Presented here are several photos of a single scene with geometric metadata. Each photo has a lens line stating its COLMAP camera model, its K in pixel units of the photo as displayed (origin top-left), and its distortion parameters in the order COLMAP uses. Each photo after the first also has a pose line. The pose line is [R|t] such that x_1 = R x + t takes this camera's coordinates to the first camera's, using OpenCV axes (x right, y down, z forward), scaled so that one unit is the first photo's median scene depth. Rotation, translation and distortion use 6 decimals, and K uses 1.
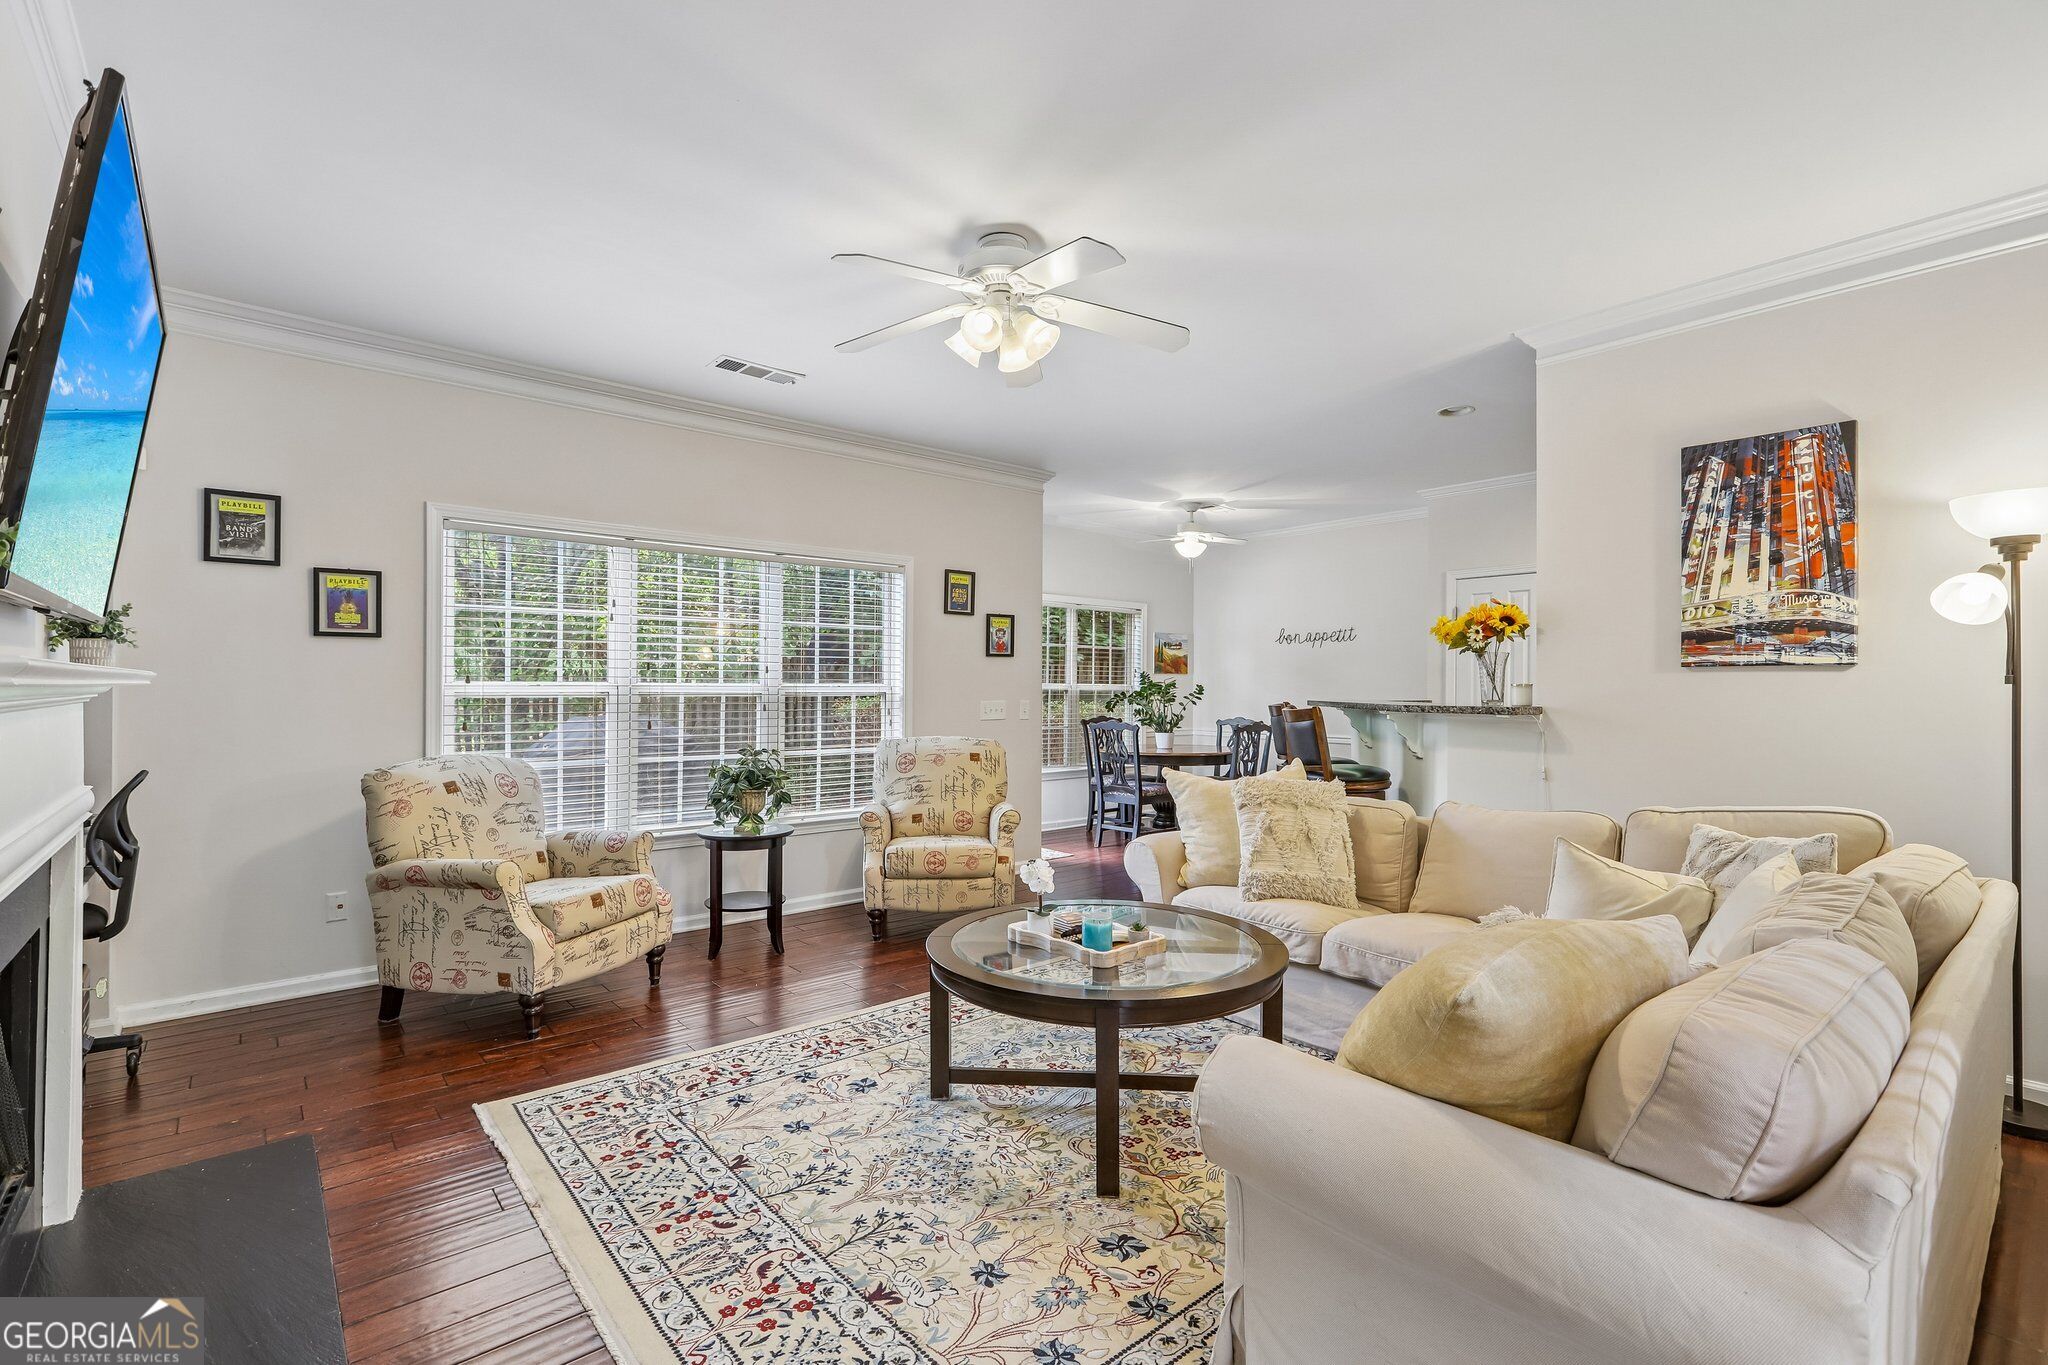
lens RADIAL K [[913.5, 0, 1019.8], [0, 913.5, 683.0], [0, 0, 1]] dist [-0.000204, 0.000422]
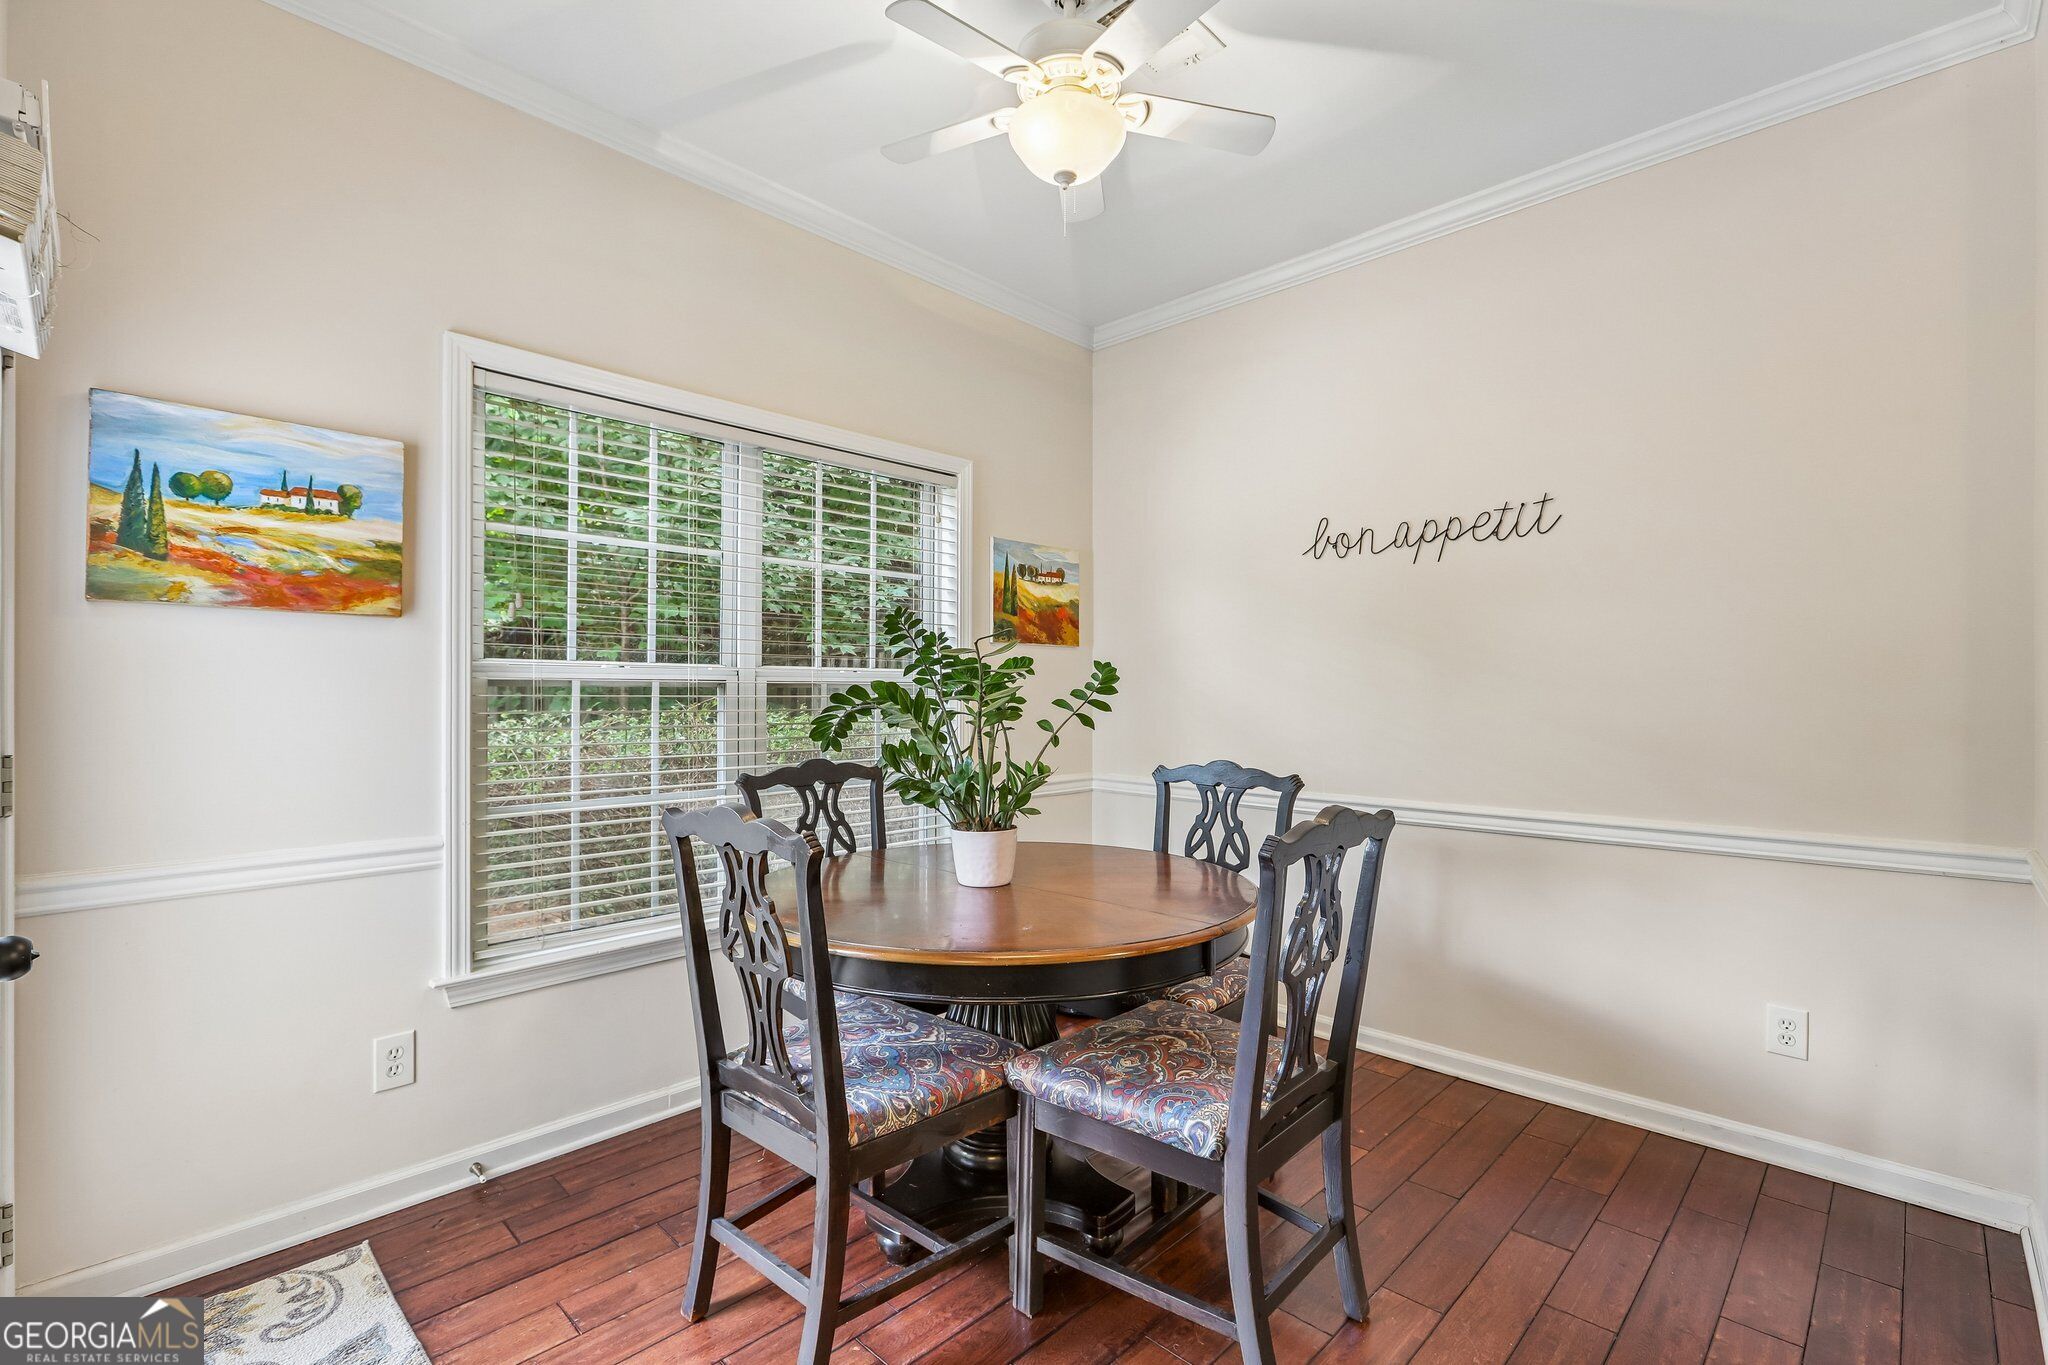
lens RADIAL K [[913.5, 0, 1019.8], [0, 913.5, 683.0], [0, 0, 1]] dist [-0.000204, 0.000422]
pose [[0.996001, -0.006475, 0.089102, 0.132828], [0.006973, 0.999962, -0.005281, 0.009520], [-0.089064, 0.005881, 0.996009, 0.655384]]
